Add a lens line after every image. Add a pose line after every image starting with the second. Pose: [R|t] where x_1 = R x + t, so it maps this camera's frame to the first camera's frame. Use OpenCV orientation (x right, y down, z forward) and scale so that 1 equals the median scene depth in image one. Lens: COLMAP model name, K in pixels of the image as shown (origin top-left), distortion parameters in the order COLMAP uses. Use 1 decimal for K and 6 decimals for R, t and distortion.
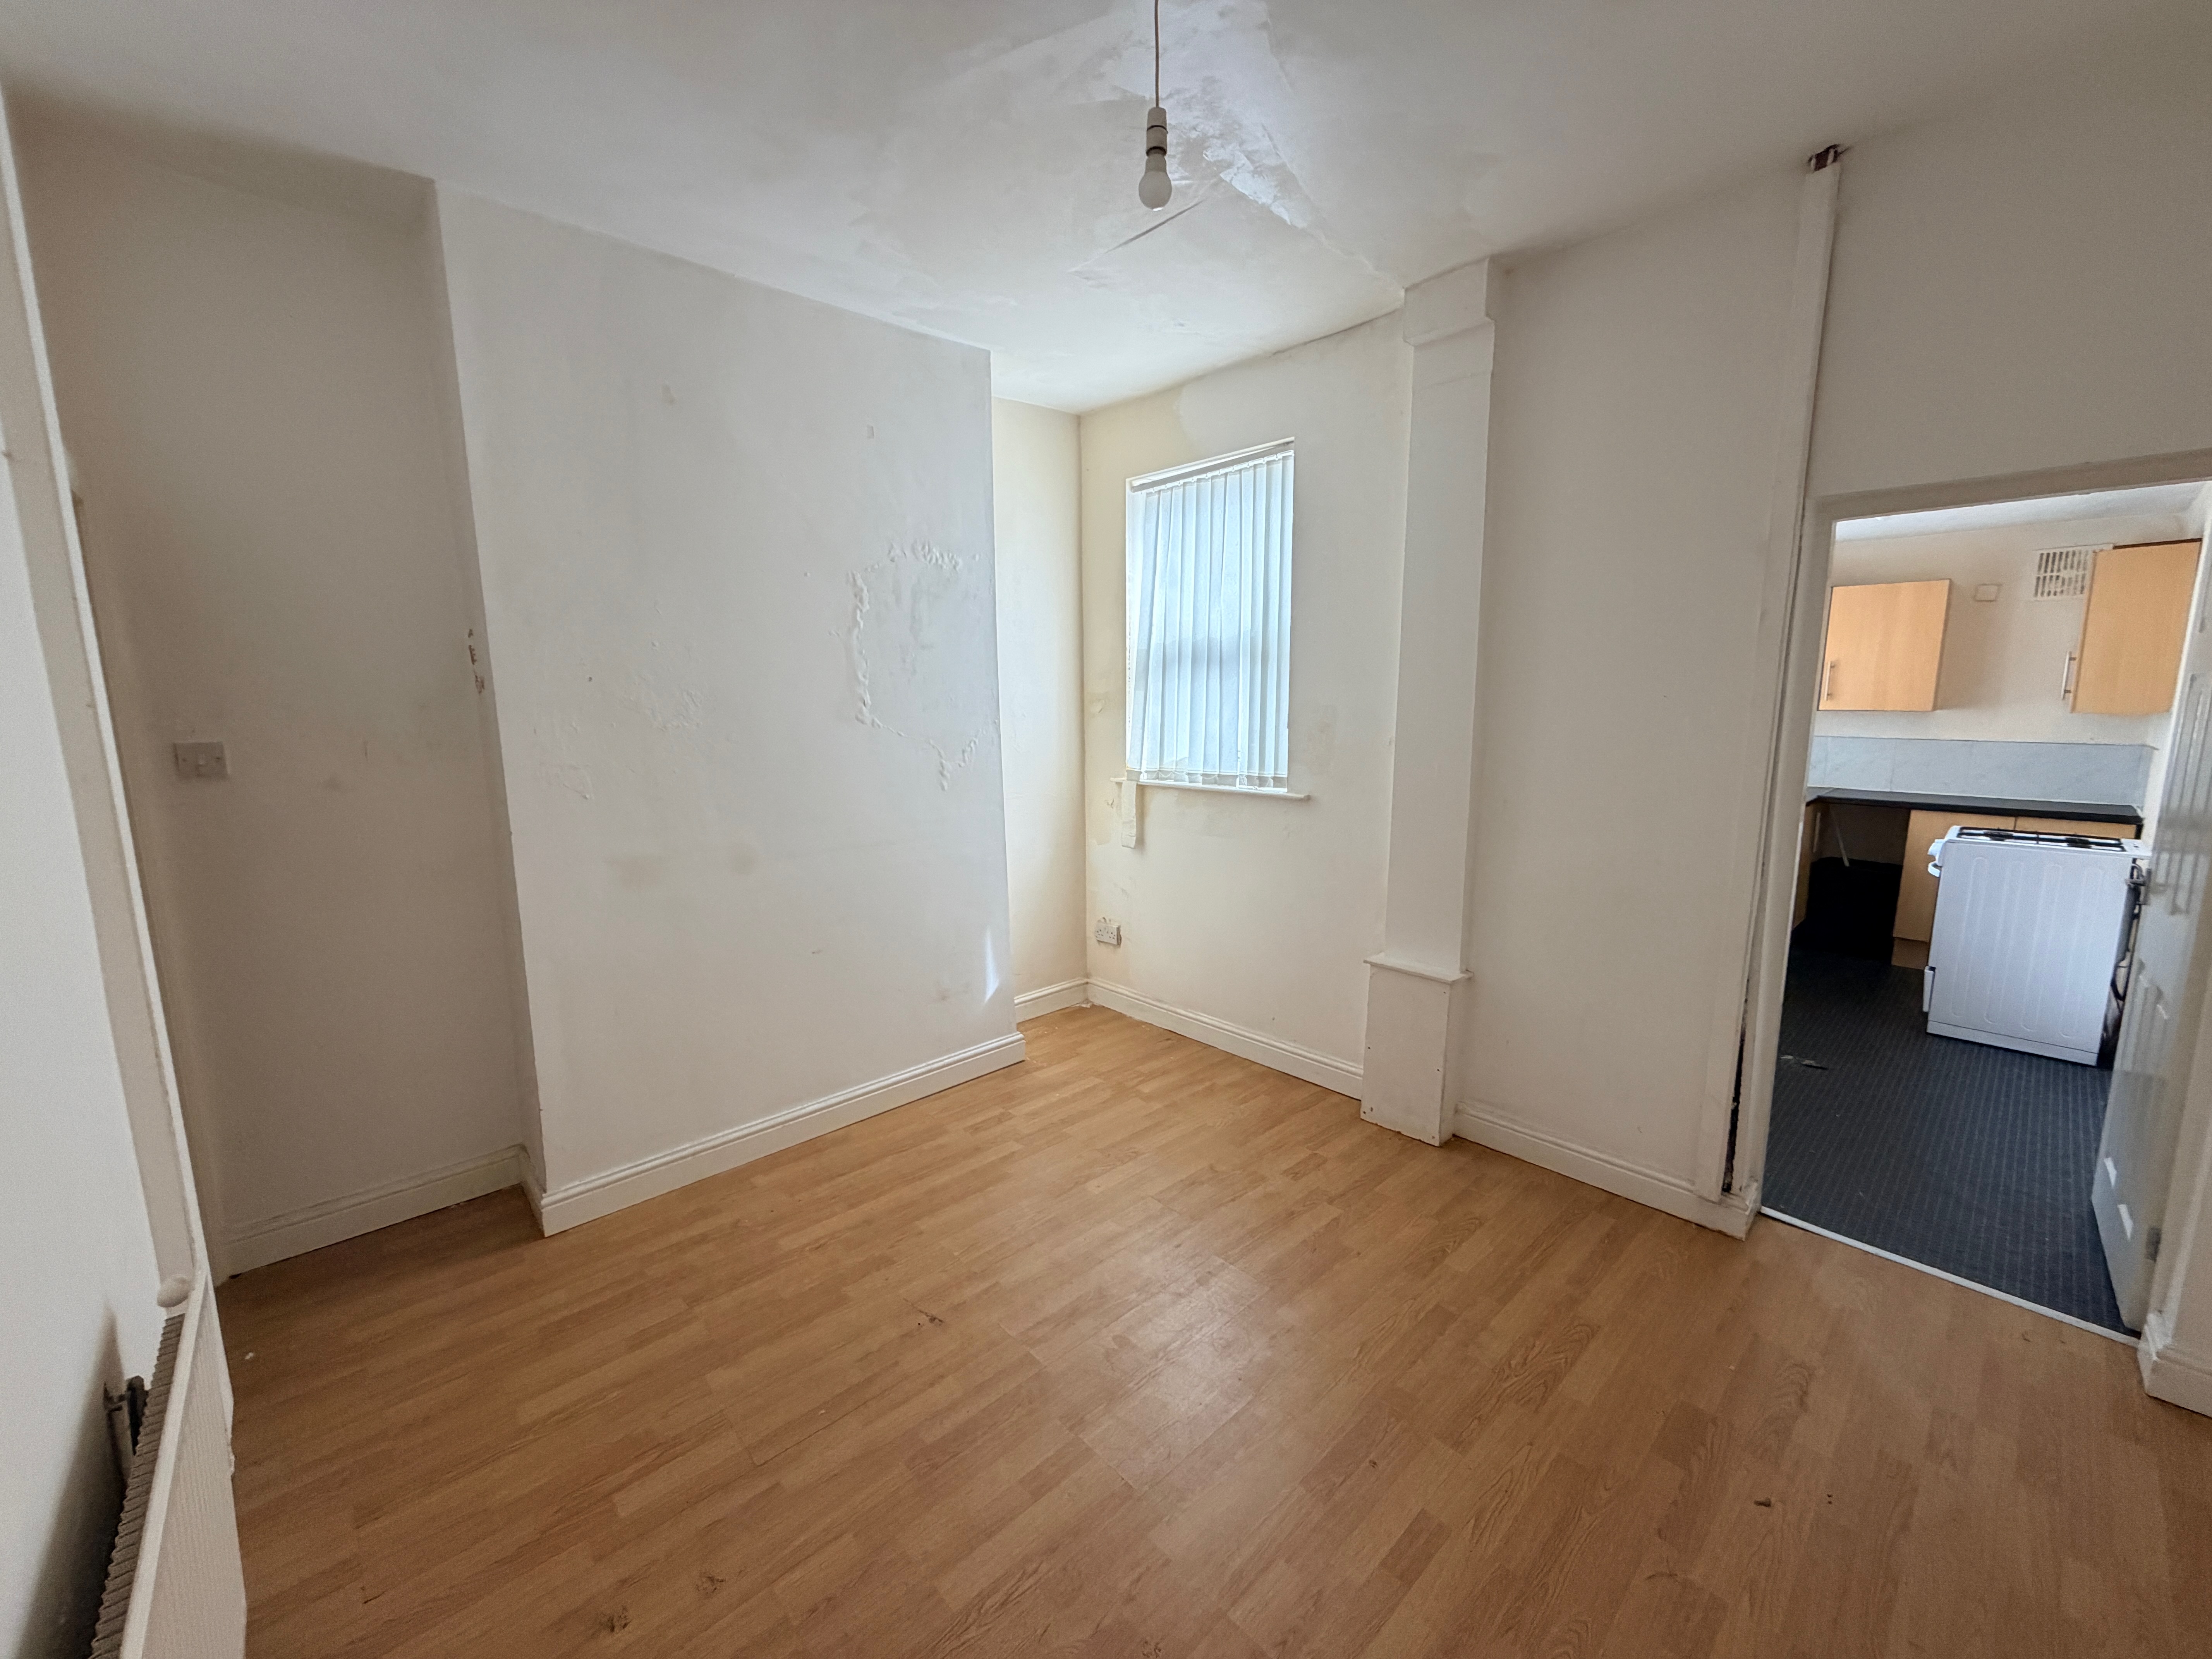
lens RADIAL K [[876.5, 0, 1095.7], [0, 876.5, 838.6], [0, 0, 1]] dist [0.000669, -0.000045]
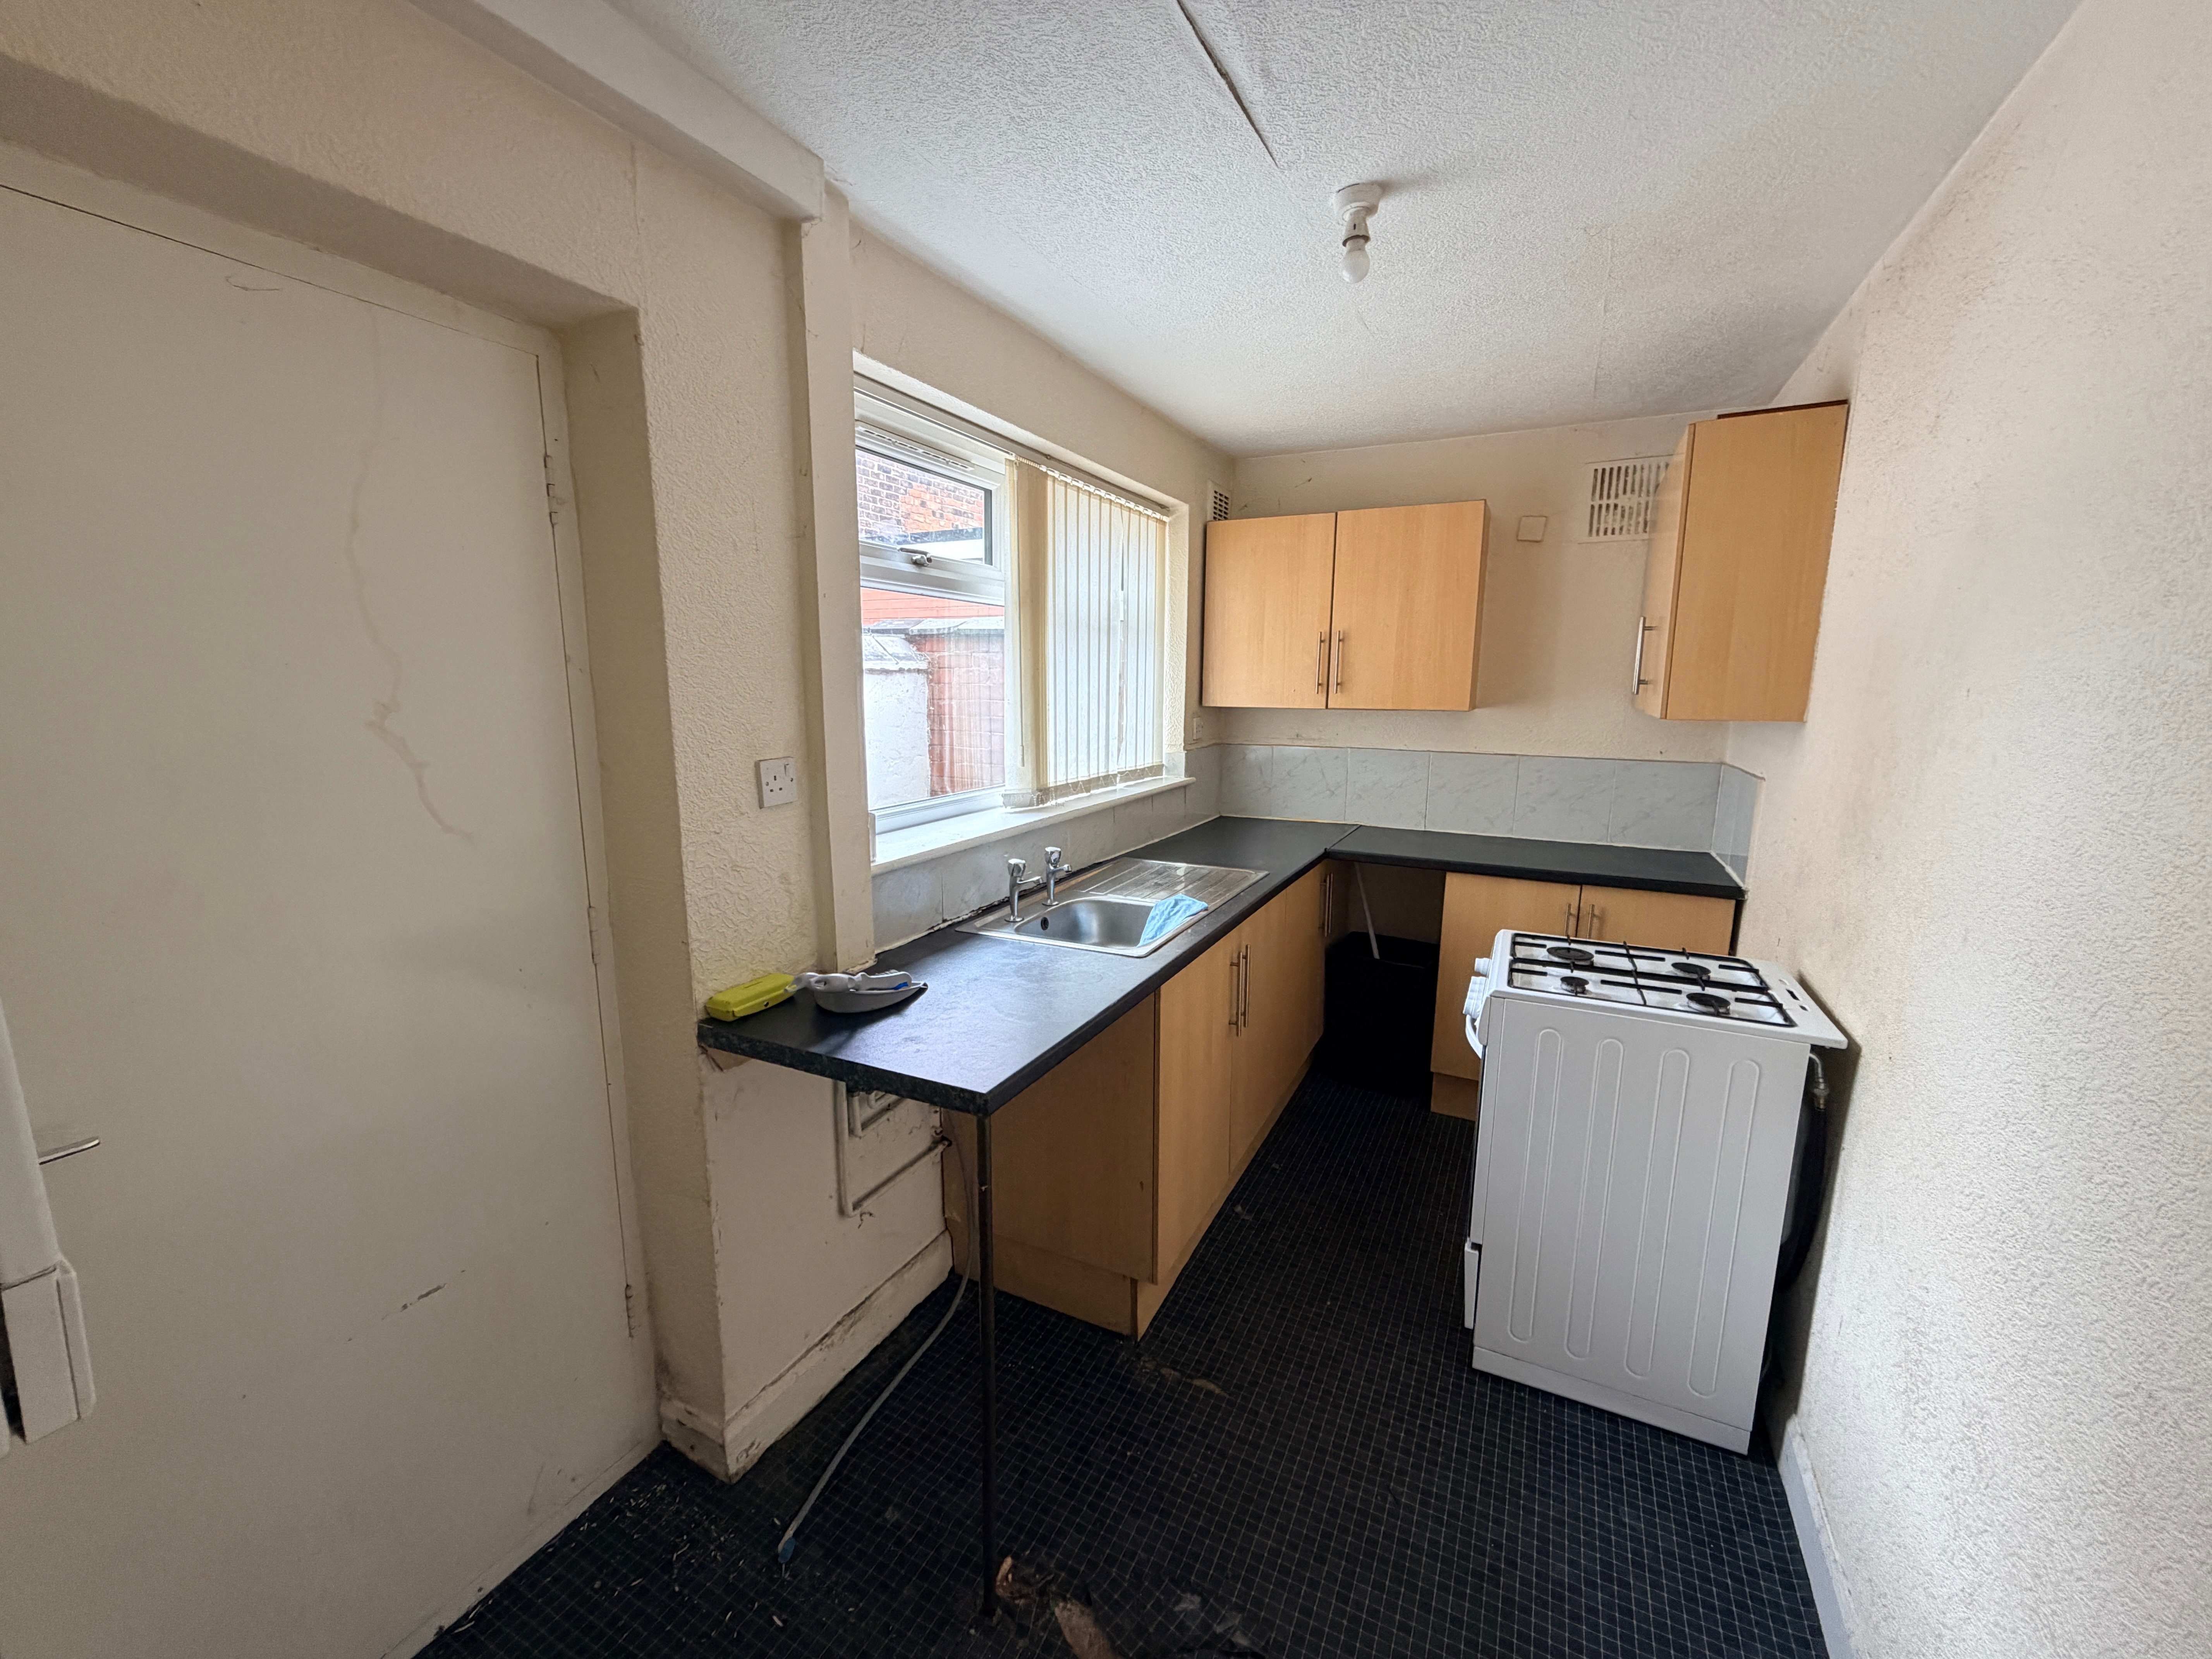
lens RADIAL K [[876.5, 0, 1095.7], [0, 876.5, 838.6], [0, 0, 1]] dist [0.000669, -0.000045]
pose [[0.941037, -0.043517, 0.335492, 0.113142], [0.038951, 0.999034, 0.020330, -0.017987], [-0.336053, -0.006063, 0.941824, 0.115540]]
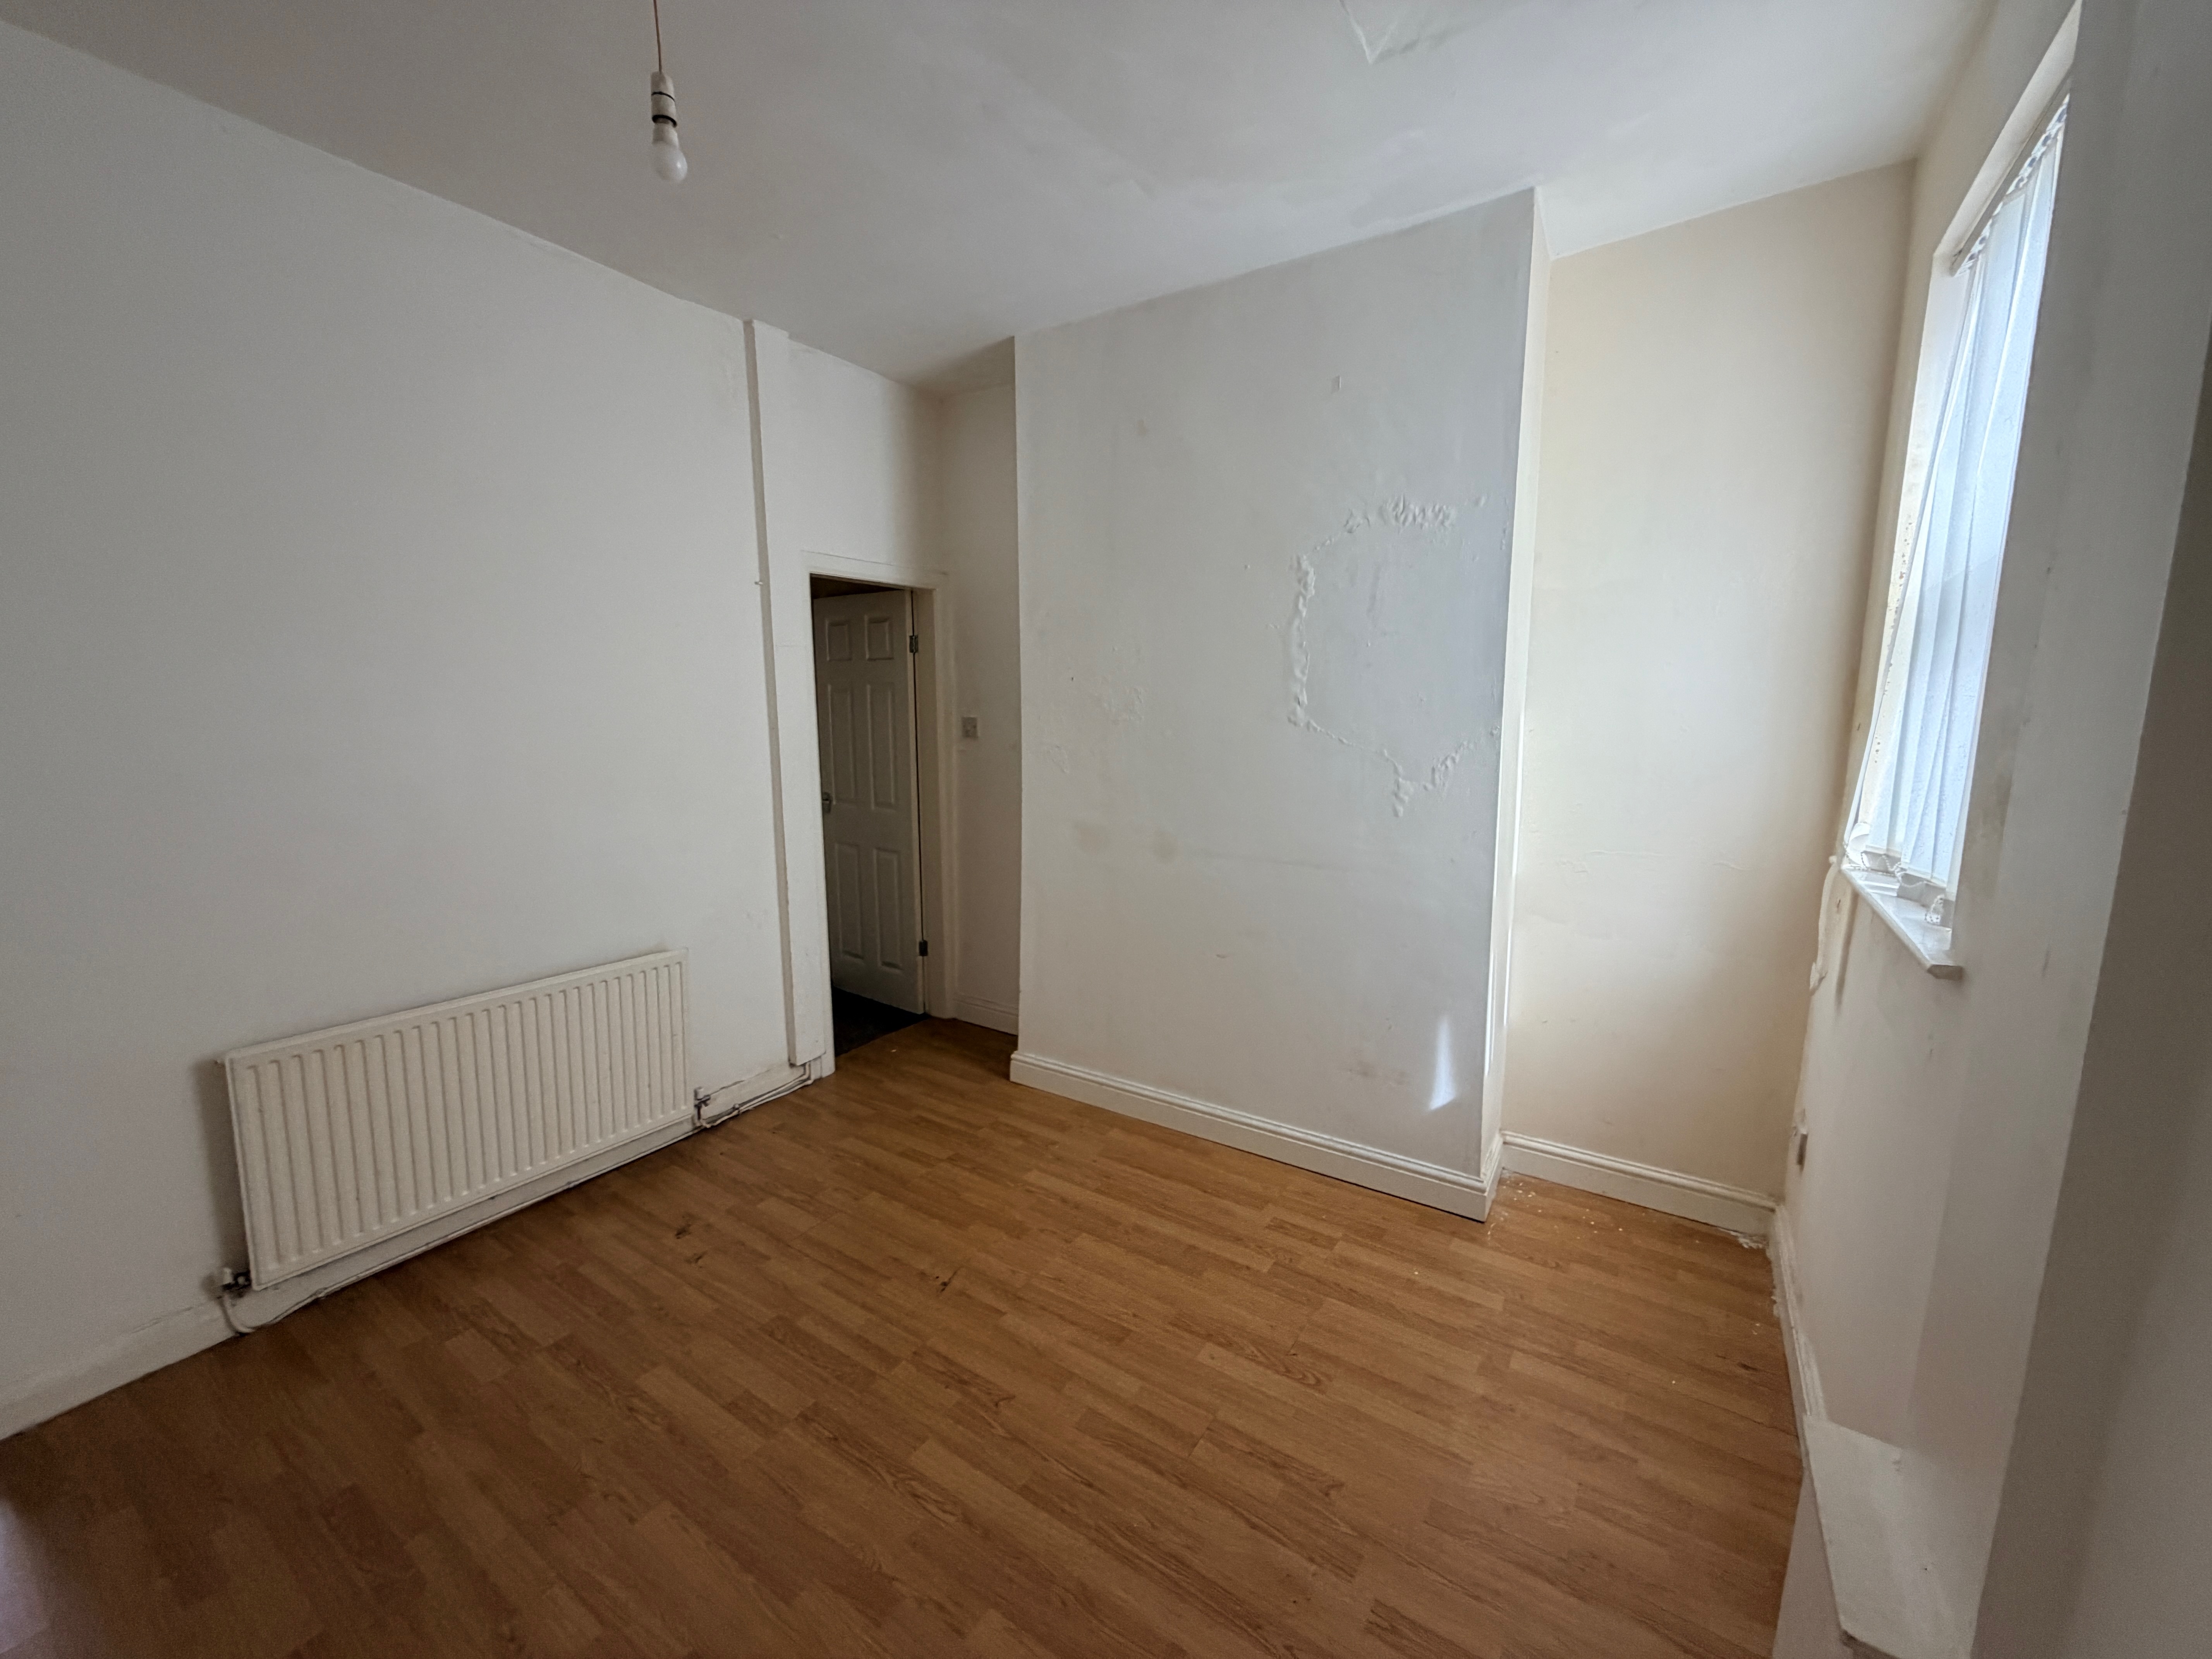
lens RADIAL K [[876.5, 0, 1095.7], [0, 876.5, 838.6], [0, 0, 1]] dist [0.000669, -0.000045]
pose [[0.242879, 0.165528, -0.955830, 0.612203], [-0.163240, 0.978257, 0.127932, -0.110873], [0.956223, 0.124957, 0.264619, 0.650955]]
